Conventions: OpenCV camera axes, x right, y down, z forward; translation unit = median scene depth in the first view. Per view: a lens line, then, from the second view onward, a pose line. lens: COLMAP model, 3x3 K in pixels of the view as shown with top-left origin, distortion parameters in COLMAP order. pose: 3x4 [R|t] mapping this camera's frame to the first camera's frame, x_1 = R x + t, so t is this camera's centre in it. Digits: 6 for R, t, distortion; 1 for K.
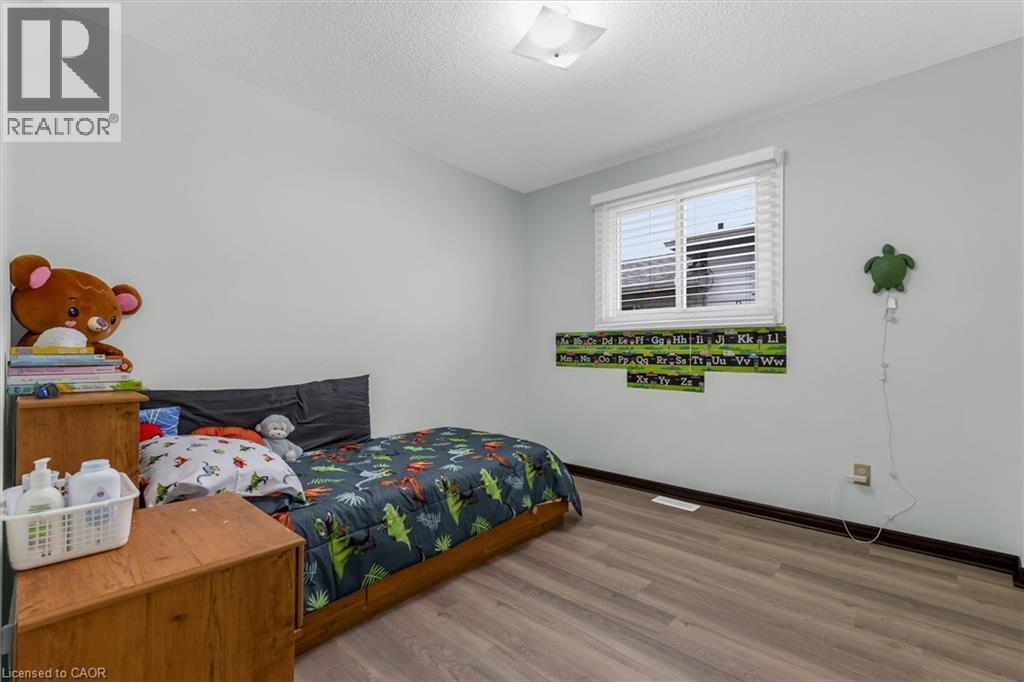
lens RADIAL K [[456.4, 0, 515.6], [0, 456.4, 342.8], [0, 0, 1]] dist [0.001502, 0.000225]
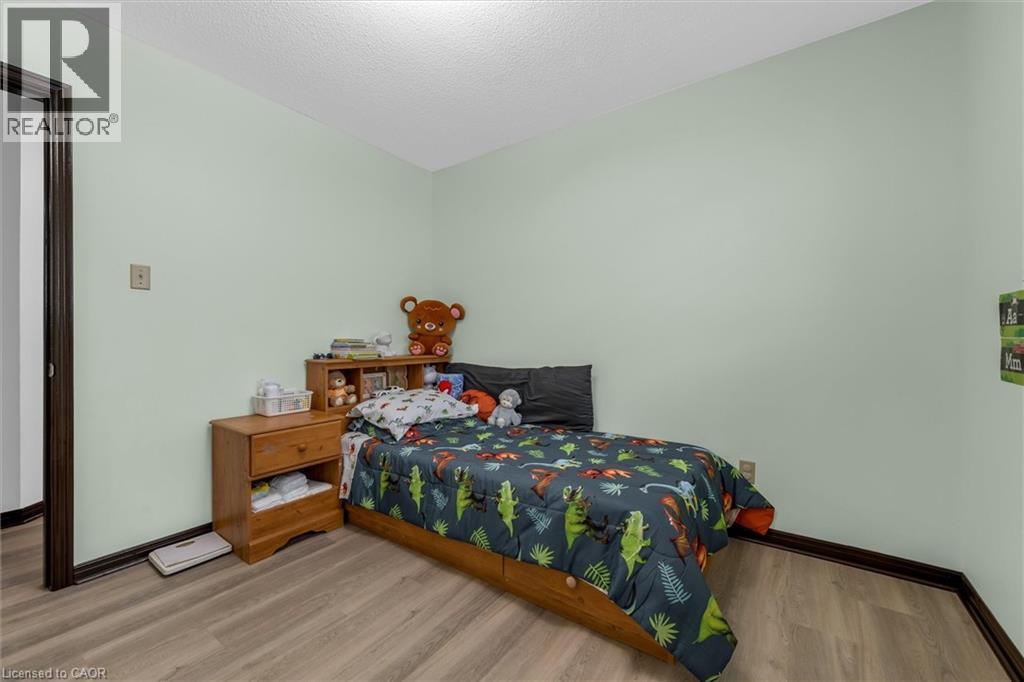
lens RADIAL K [[413.1, 0, 515.8], [0, 413.1, 342.4], [0, 0, 1]] dist [0.001035, 0.001005]
pose [[0.092777, 0.005448, -0.995672, 0.703496], [0.016060, 0.999847, 0.006967, 0.016265], [0.995557, -0.016637, 0.092675, 0.974586]]
